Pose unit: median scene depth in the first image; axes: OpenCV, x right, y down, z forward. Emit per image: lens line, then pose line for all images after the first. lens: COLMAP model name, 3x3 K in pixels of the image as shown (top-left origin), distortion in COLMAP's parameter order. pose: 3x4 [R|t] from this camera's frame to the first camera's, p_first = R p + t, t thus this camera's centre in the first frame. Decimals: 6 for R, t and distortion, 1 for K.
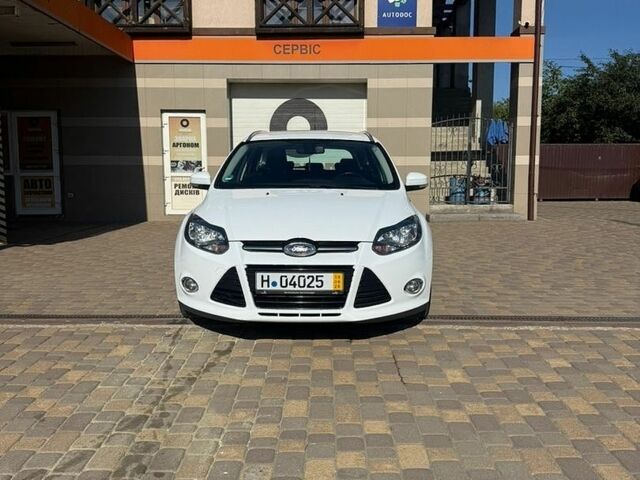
lens RADIAL K [[604.6, 0, 322.4], [0, 604.6, 241.9], [0, 0, 1]] dist [0.134886, -0.275054]
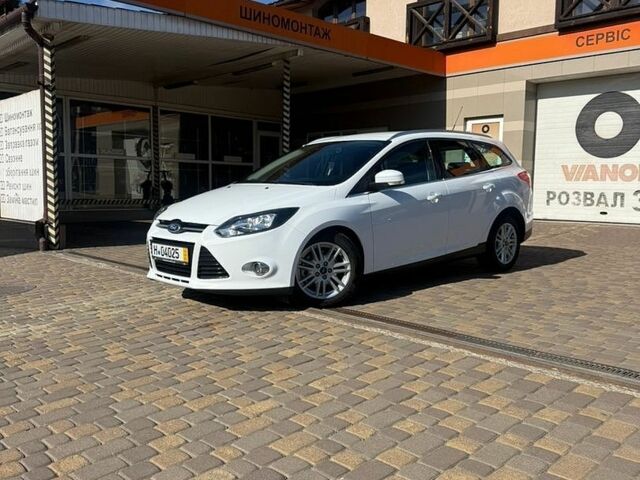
lens RADIAL K [[604.6, 0, 322.4], [0, 604.6, 241.9], [0, 0, 1]] dist [0.134886, -0.275054]
pose [[0.697094, 0.070556, -0.713500, 0.335727], [-0.082426, 0.996435, 0.018005, -0.002007], [0.712226, 0.046260, 0.700424, 0.098361]]
